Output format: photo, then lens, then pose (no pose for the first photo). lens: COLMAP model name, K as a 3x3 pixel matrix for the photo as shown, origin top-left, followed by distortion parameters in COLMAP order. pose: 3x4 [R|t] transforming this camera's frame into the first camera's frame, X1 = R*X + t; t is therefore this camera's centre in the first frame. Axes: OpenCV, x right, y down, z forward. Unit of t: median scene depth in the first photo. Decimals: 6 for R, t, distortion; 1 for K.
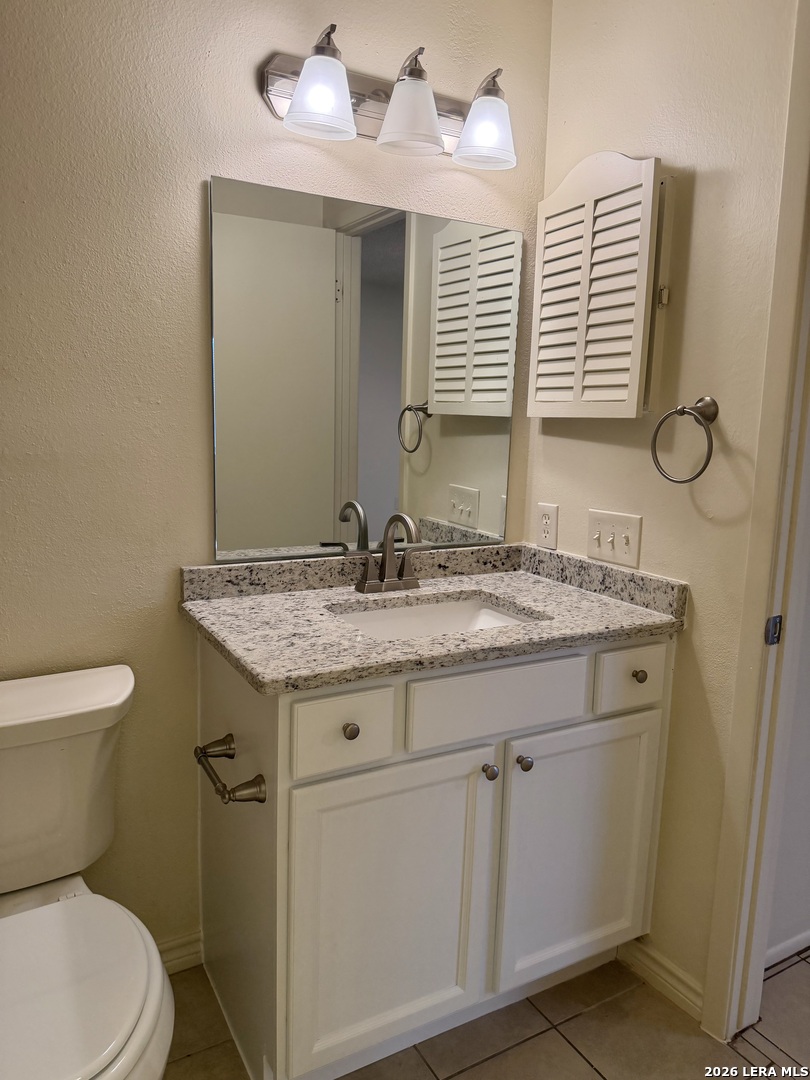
lens RADIAL K [[765.2, 0, 409.3], [0, 765.2, 543.8], [0, 0, 1]] dist [0.006260, -0.007096]
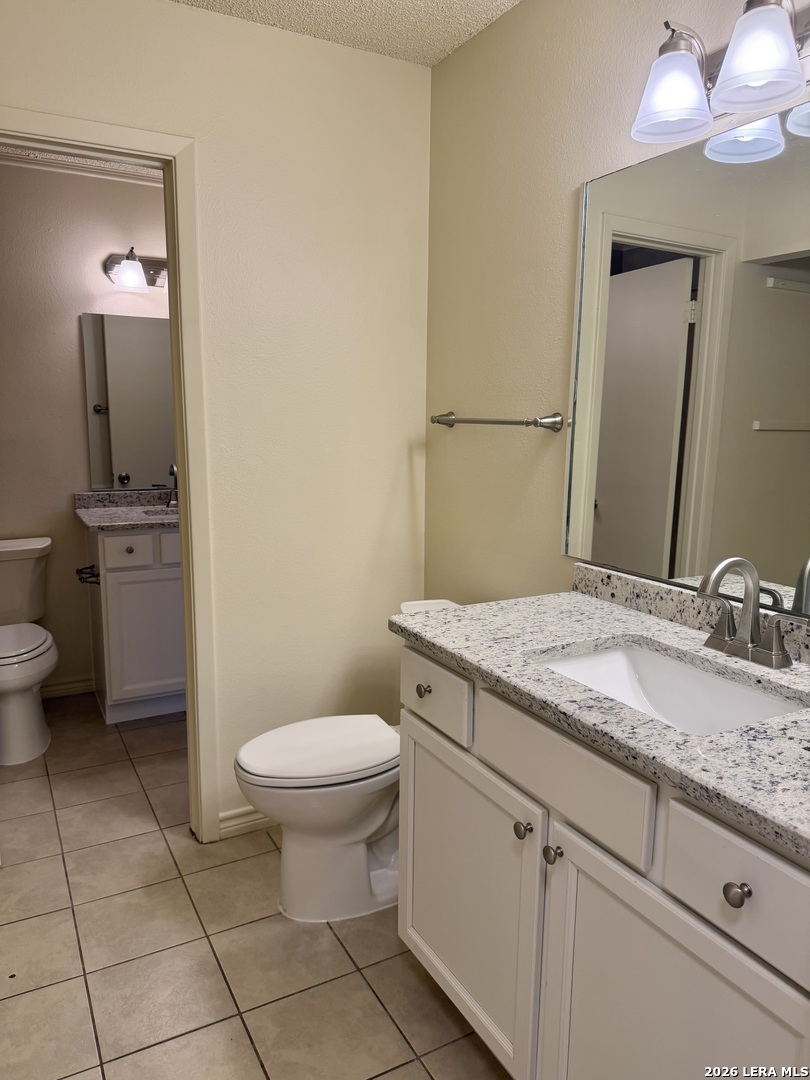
lens RADIAL K [[765.2, 0, 407.0], [0, 765.2, 541.8], [0, 0, 1]] dist [0.006260, -0.007096]
pose [[0.999659, -0.015340, -0.021154, 0.699404], [0.015448, 0.999868, 0.004953, 0.176175], [0.021075, -0.005278, 0.999764, -1.164189]]
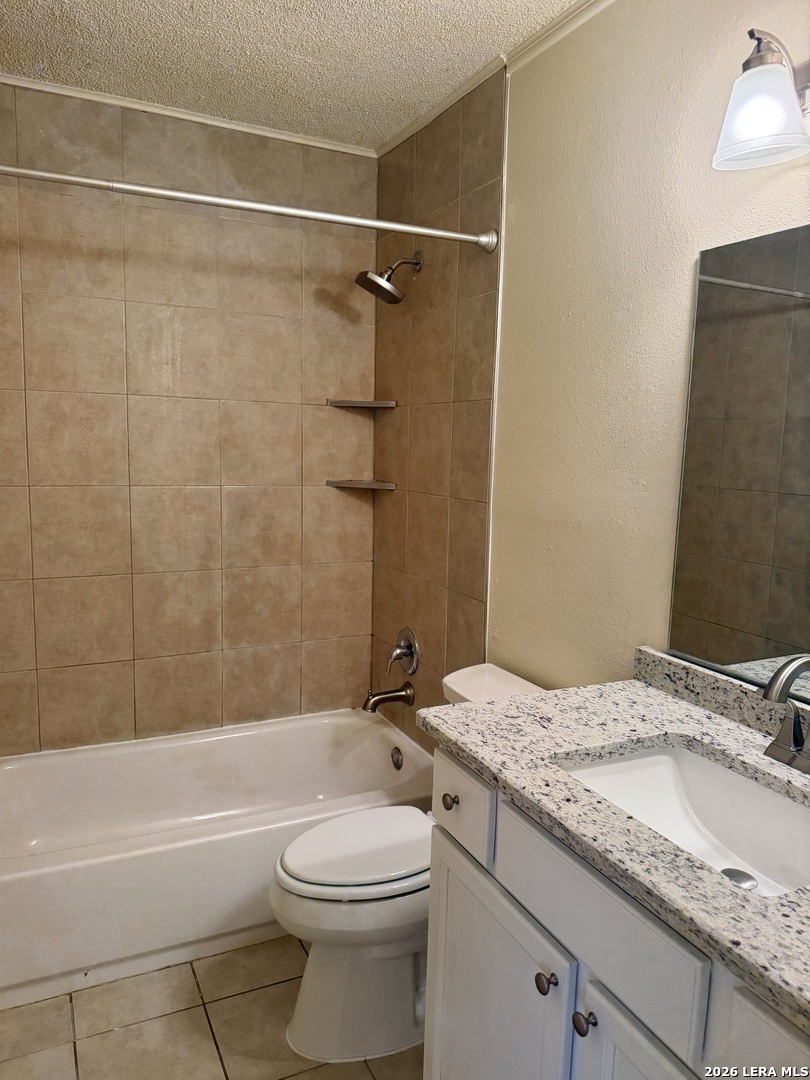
lens RADIAL K [[765.2, 0, 411.7], [0, 765.2, 536.9], [0, 0, 1]] dist [0.006260, -0.007096]
pose [[-0.081916, 0.089515, -0.992611, 0.737139], [-0.196335, 0.974992, 0.104128, -0.158991], [0.977109, 0.203414, -0.062292, 0.764891]]
